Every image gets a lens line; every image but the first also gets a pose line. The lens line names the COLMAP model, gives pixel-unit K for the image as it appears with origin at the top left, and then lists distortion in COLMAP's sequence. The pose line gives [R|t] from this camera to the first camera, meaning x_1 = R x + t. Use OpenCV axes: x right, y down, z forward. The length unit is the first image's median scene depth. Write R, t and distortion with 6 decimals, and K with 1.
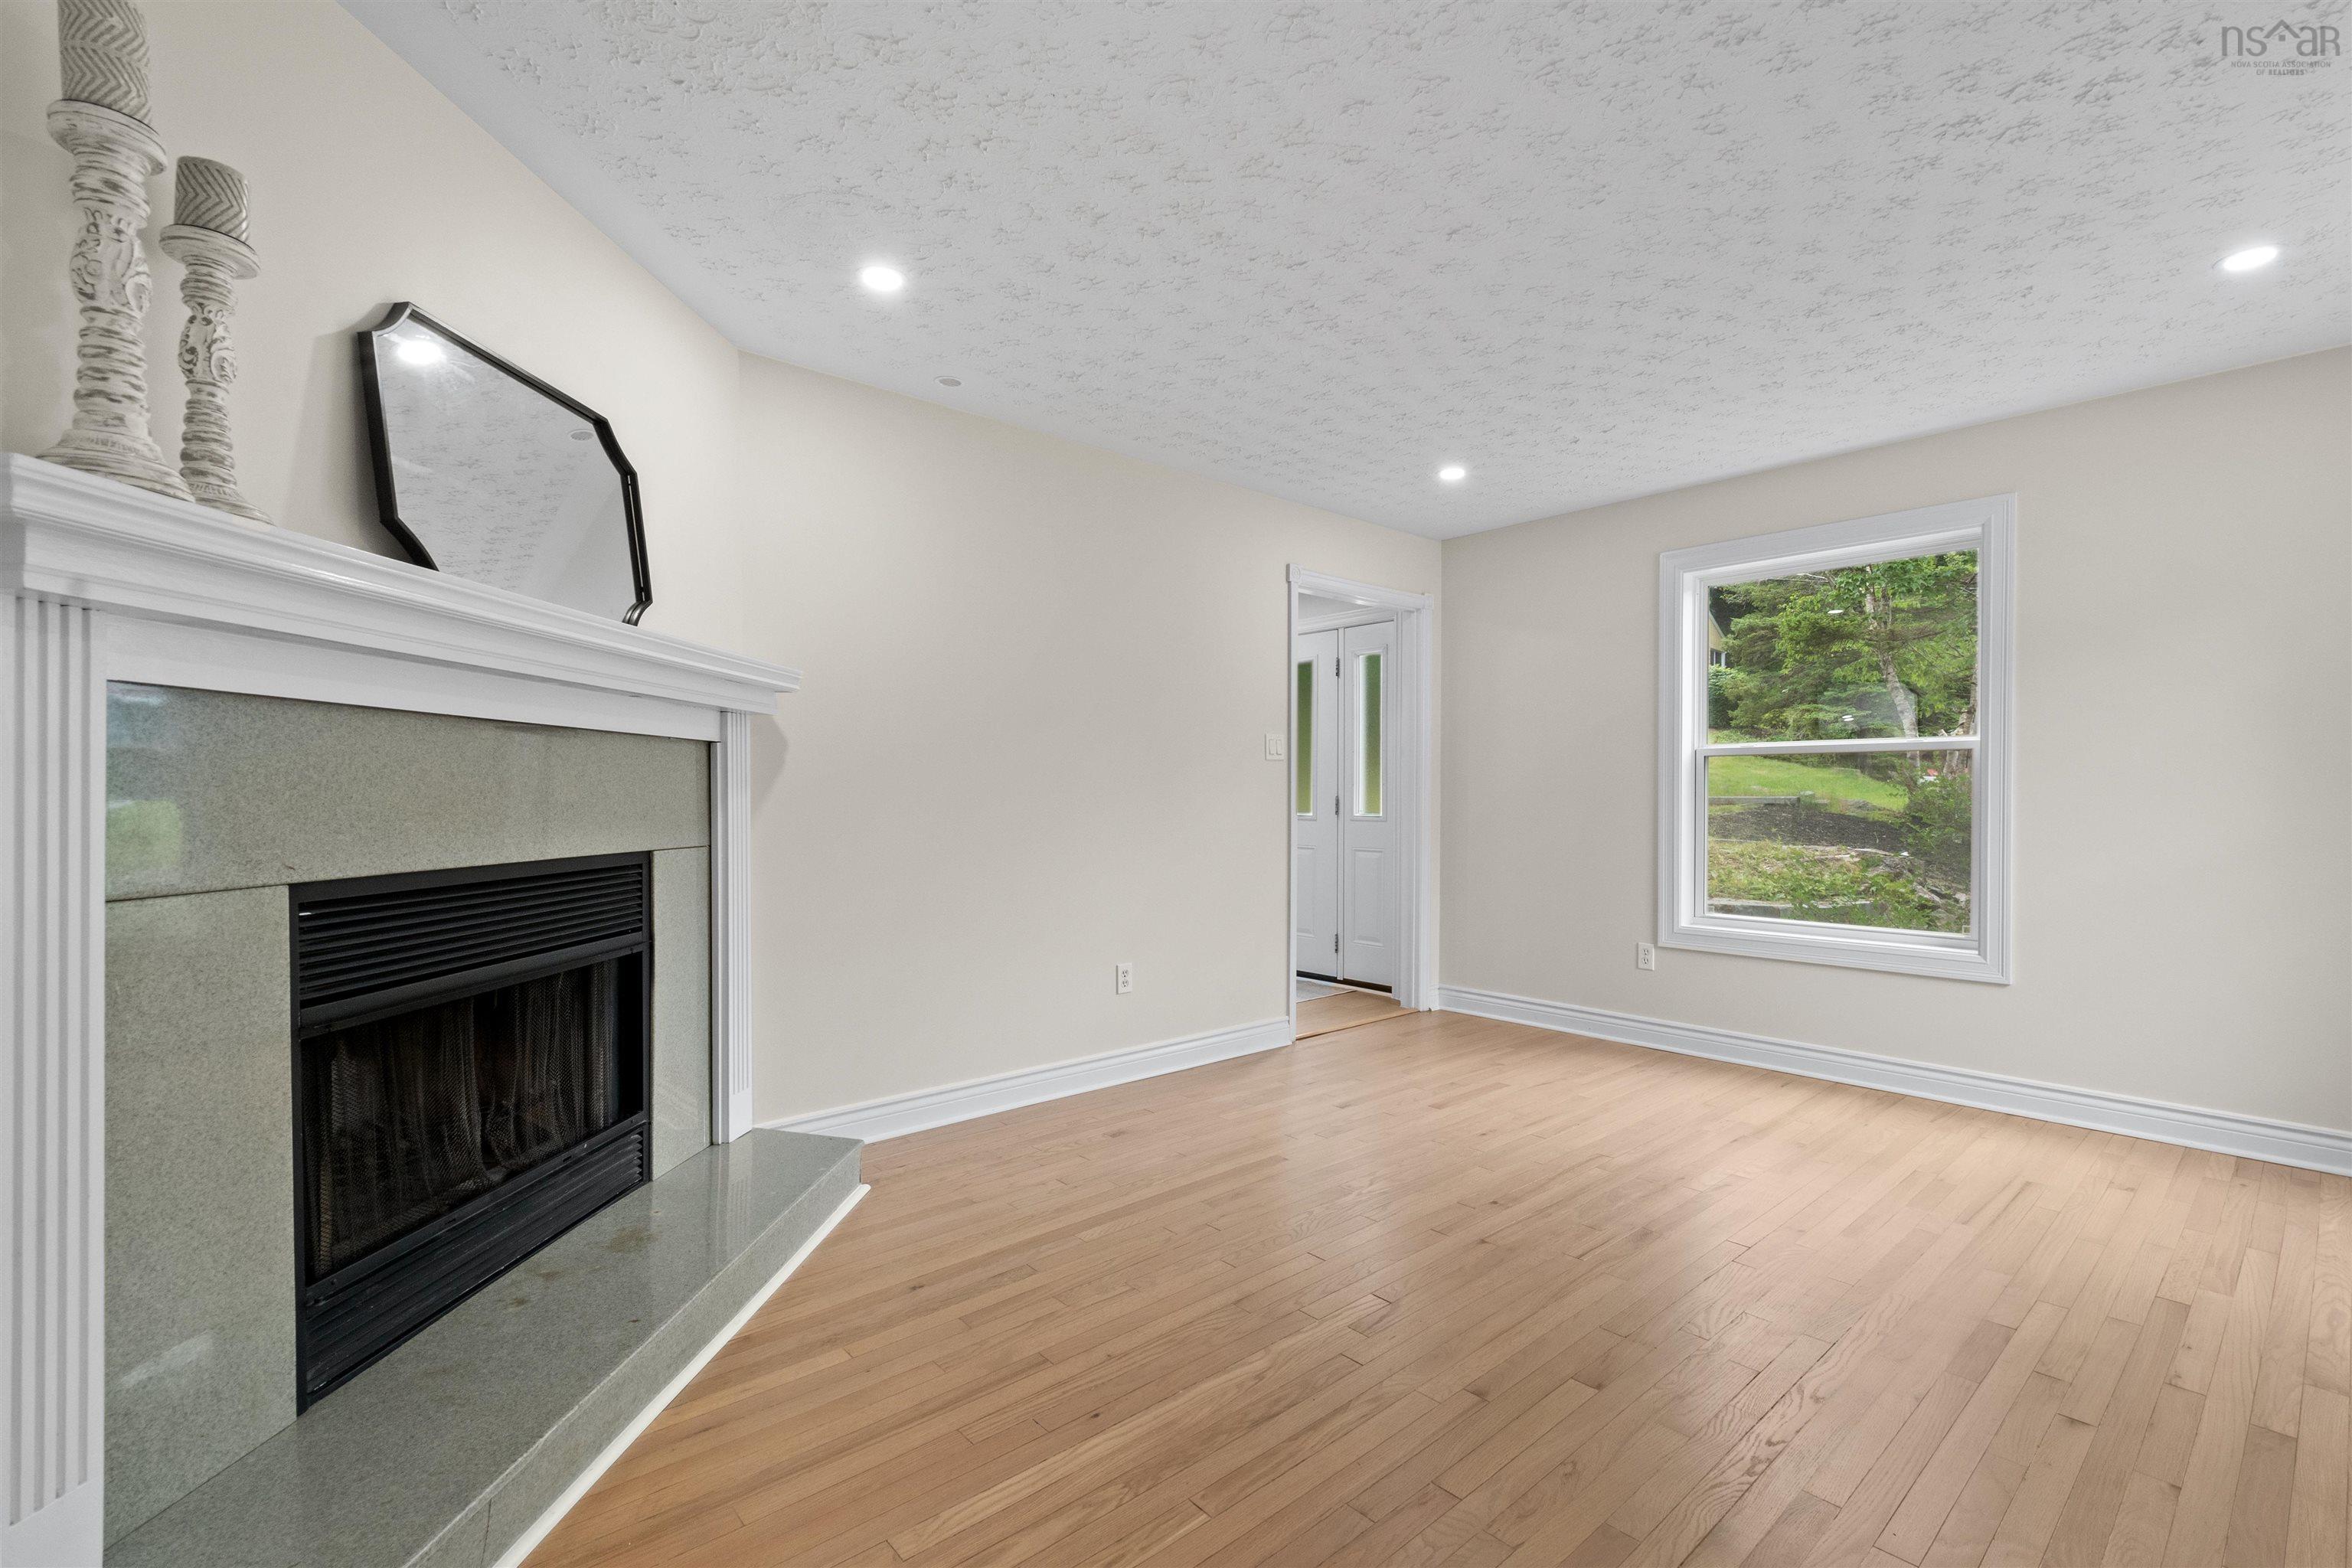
lens RADIAL K [[1034.5, 0, 1190.1], [0, 1034.5, 797.2], [0, 0, 1]] dist [0.000384, -0.006548]
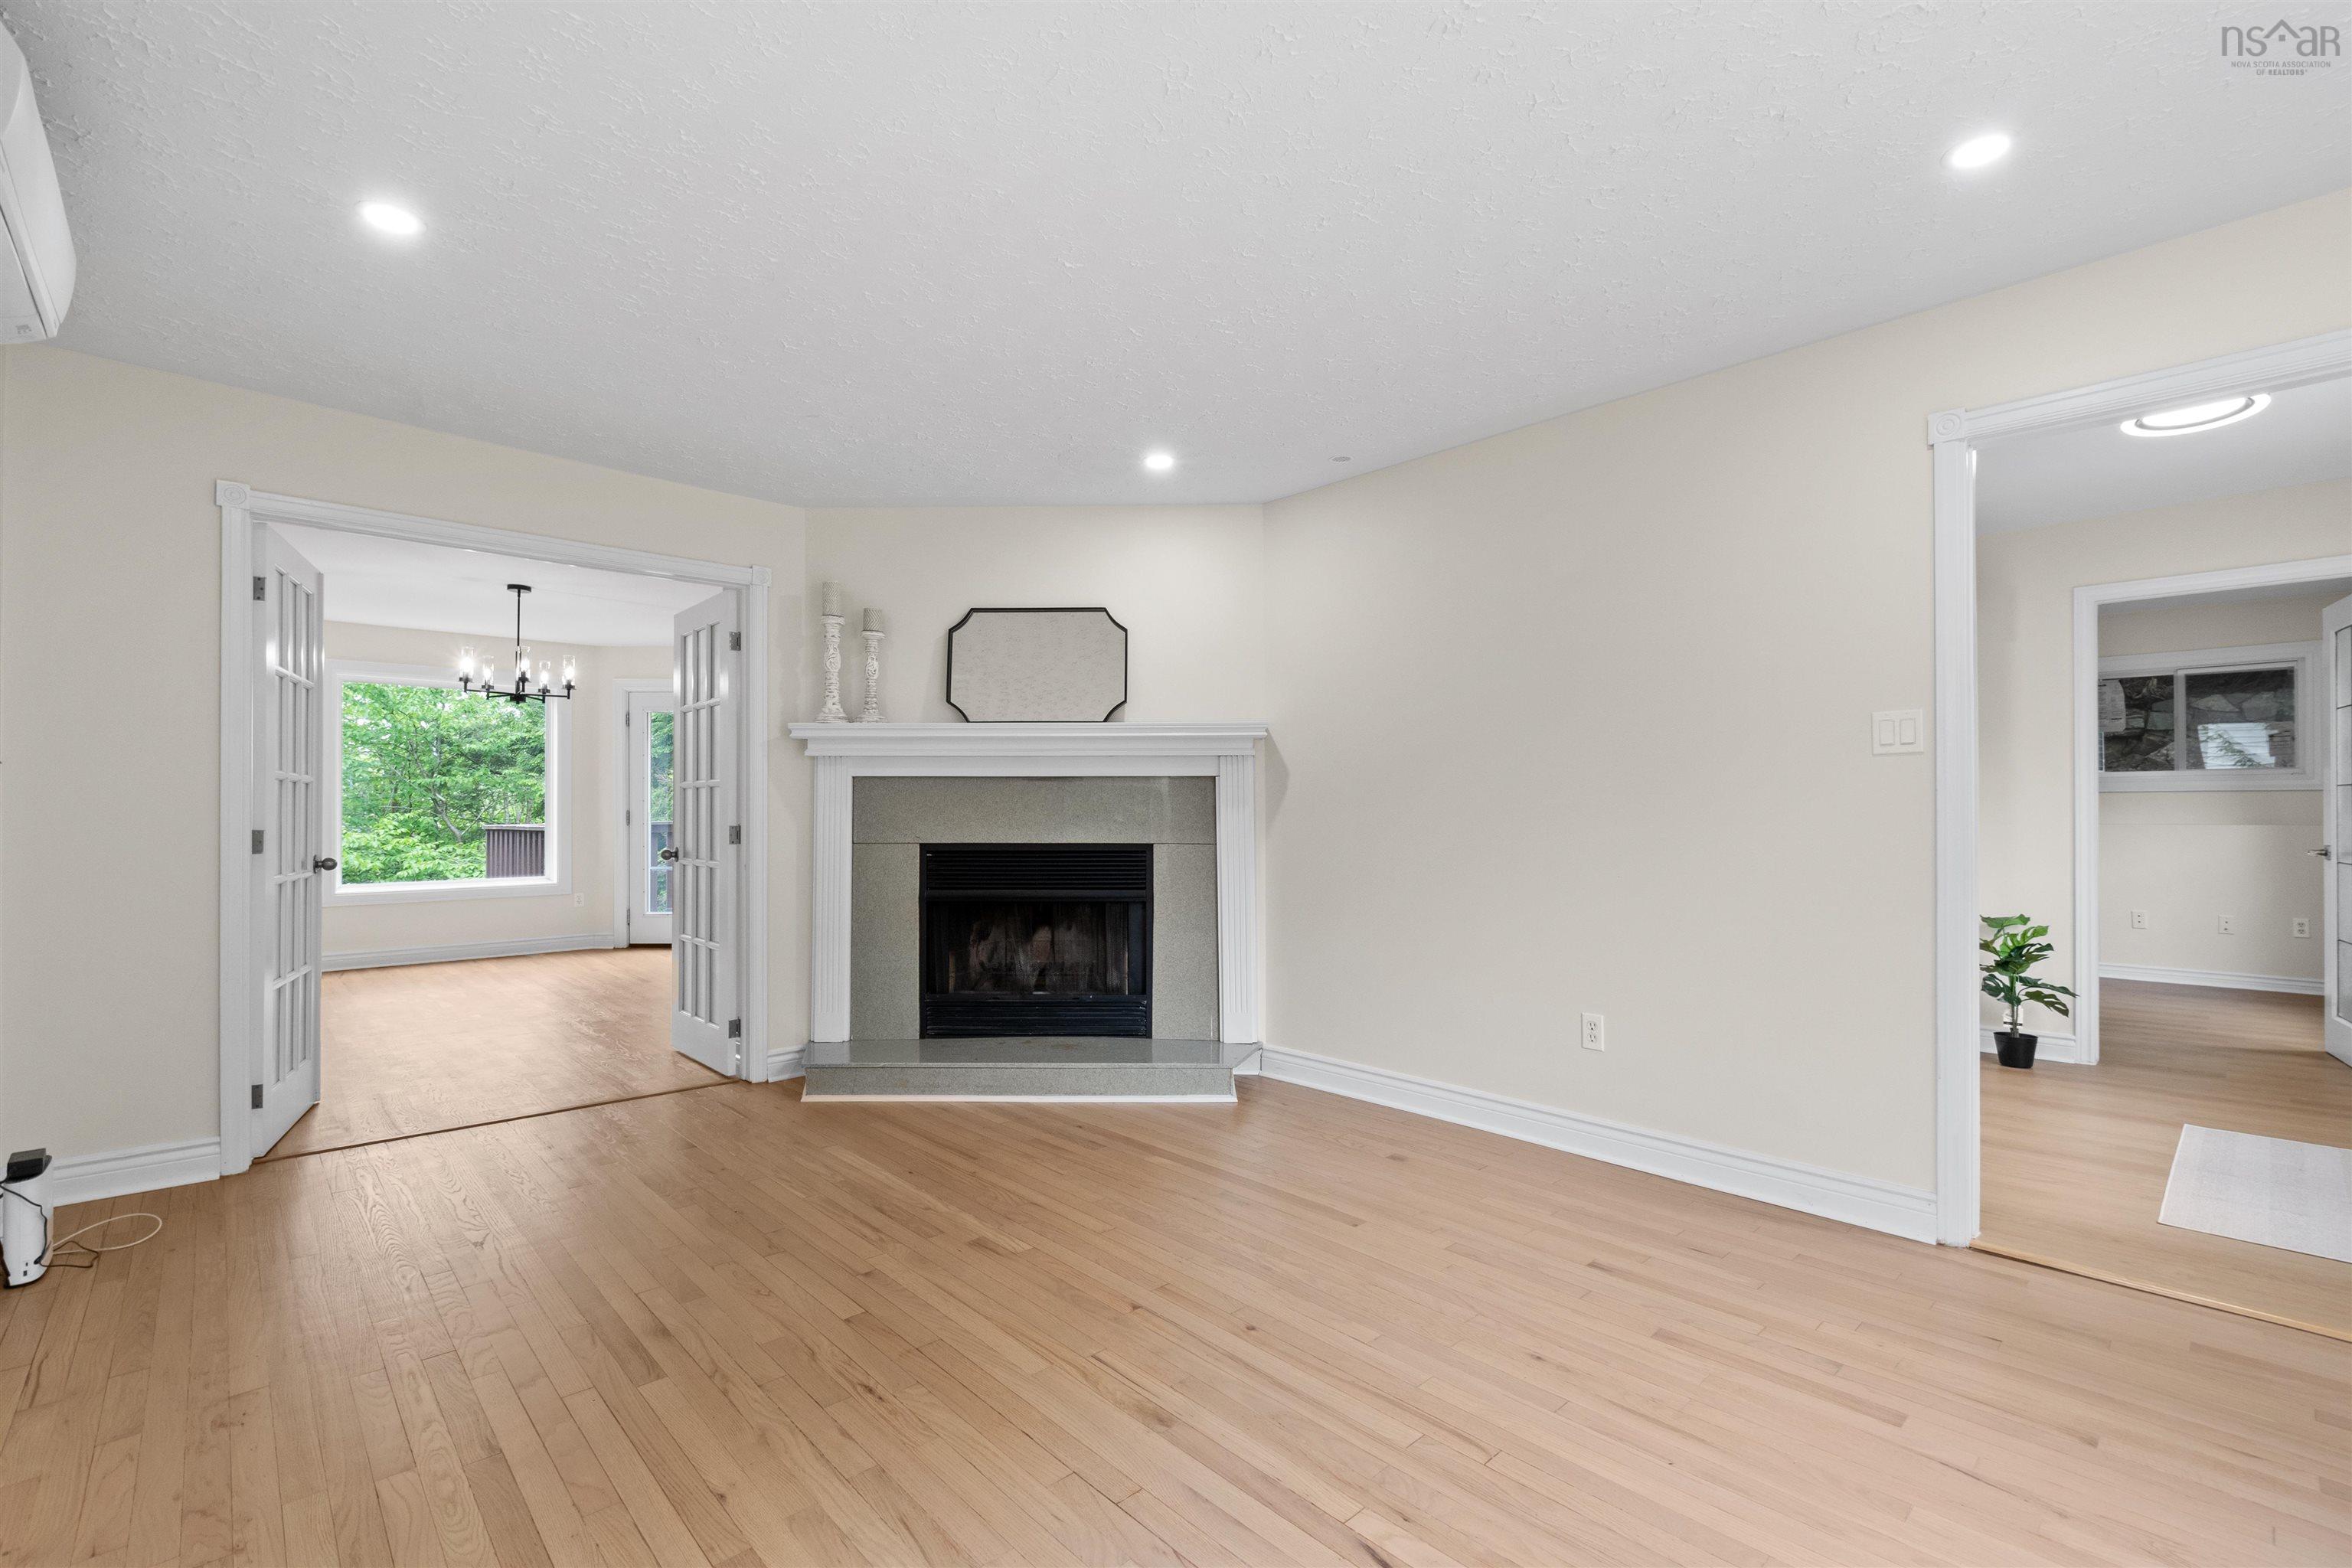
lens RADIAL K [[1034.5, 0, 1190.1], [0, 1034.5, 797.2], [0, 0, 1]] dist [0.000384, -0.006548]
pose [[0.036200, -0.008230, -0.999311, 1.353842], [-0.002668, 0.999962, -0.008332, -0.012191], [0.999341, 0.002968, 0.036177, 1.146132]]
